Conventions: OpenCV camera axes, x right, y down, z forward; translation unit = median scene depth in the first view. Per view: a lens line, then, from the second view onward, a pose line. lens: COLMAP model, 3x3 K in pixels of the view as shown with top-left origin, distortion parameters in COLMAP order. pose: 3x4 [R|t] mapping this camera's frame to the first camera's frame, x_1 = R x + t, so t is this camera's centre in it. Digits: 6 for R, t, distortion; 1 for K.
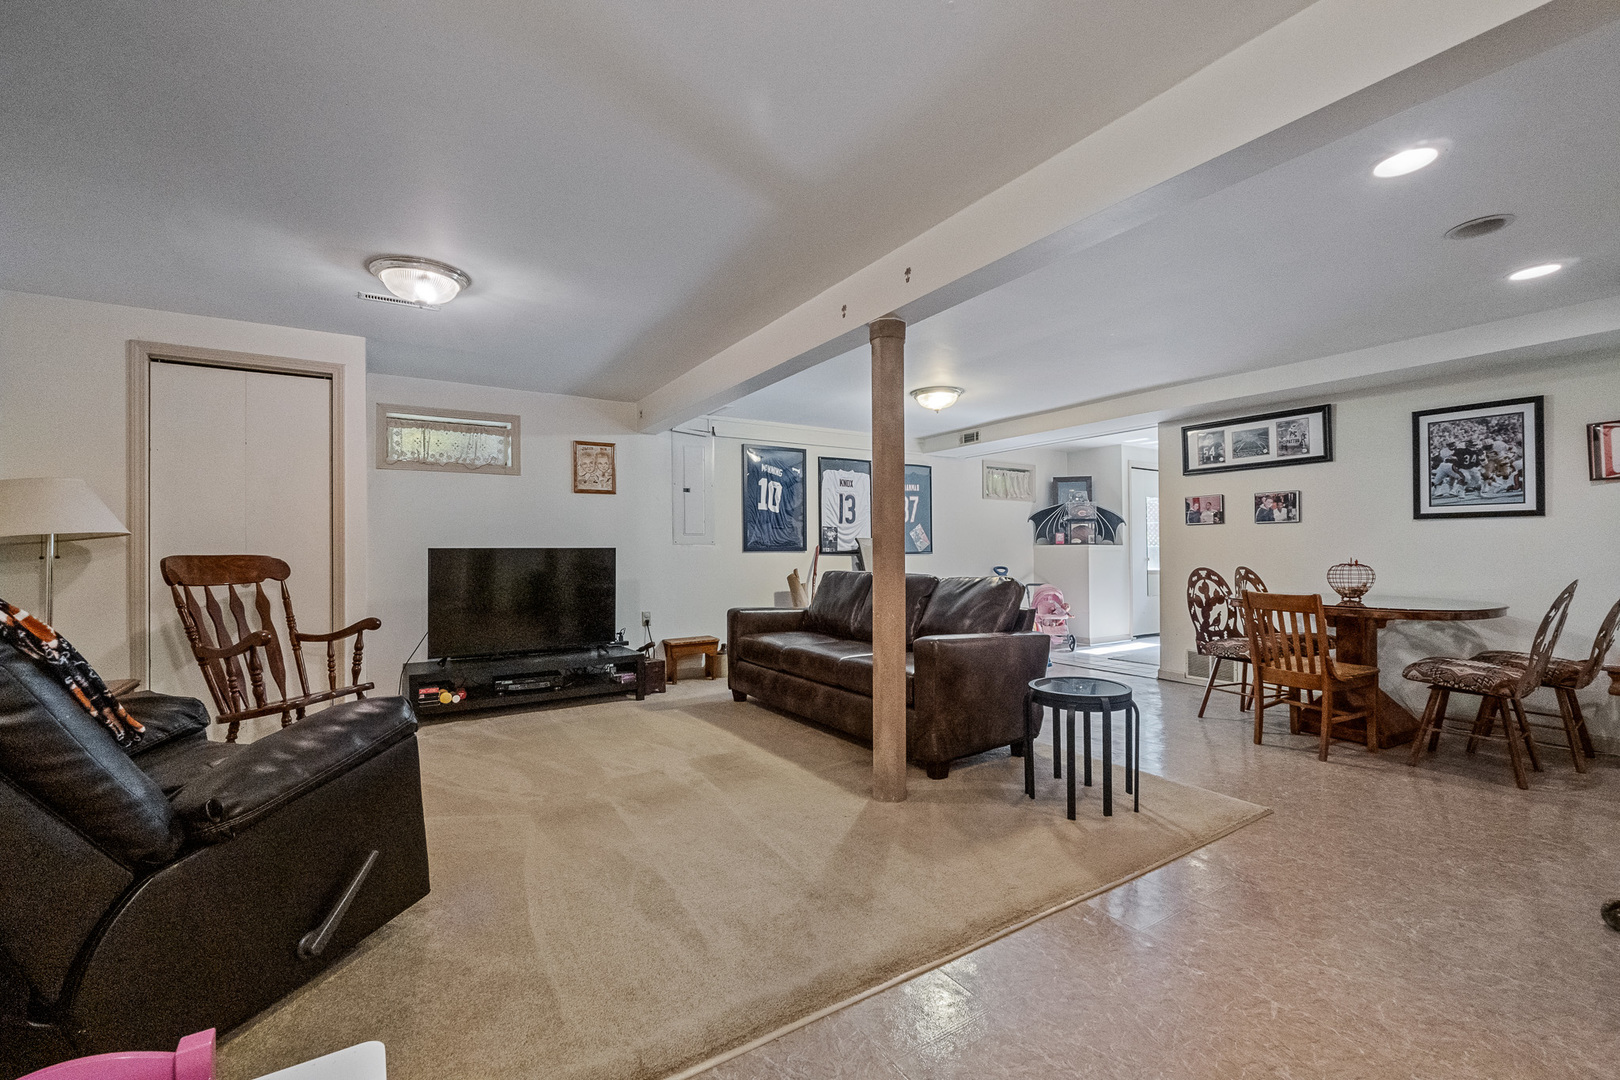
lens RADIAL K [[681.9, 0, 808.6], [0, 681.9, 544.1], [0, 0, 1]] dist [-0.002666, -0.000150]
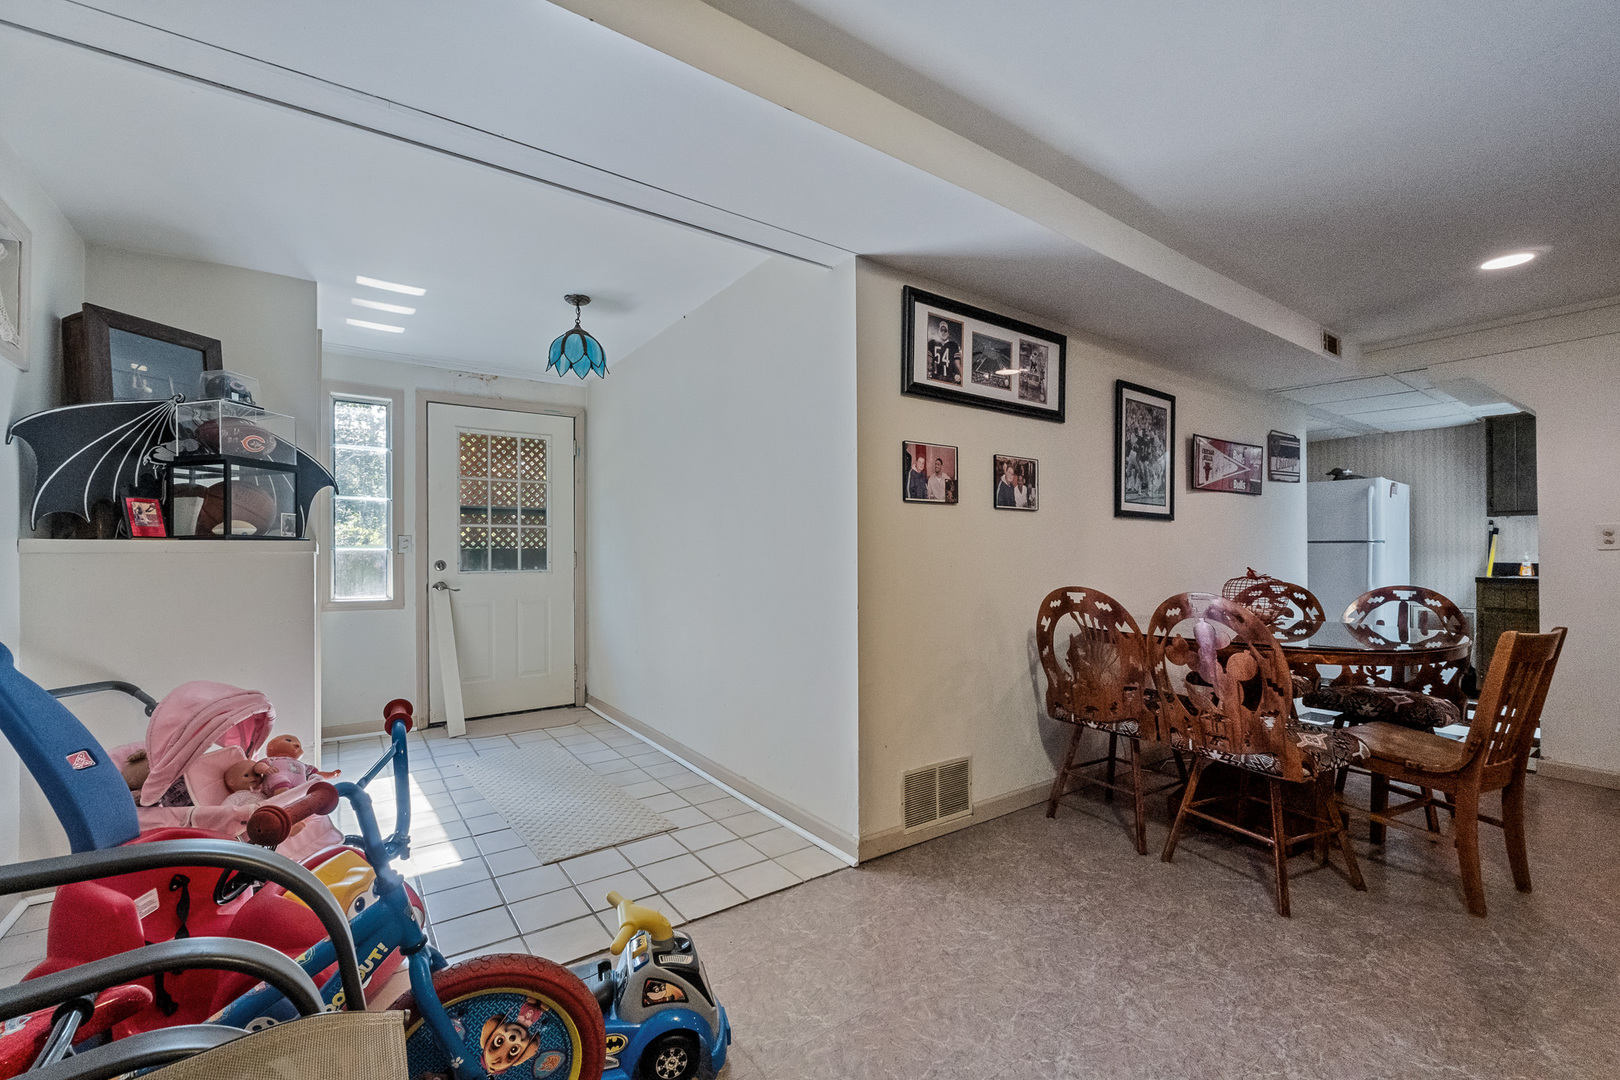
lens RADIAL K [[681.9, 0, 809.2], [0, 681.9, 551.9], [0, 0, 1]] dist [-0.002666, -0.000150]
pose [[-0.038035, 0.016786, 0.999135, 0.106812], [-0.005745, 0.999839, -0.017016, 0.015934], [-0.999260, -0.006387, -0.037932, 1.180853]]
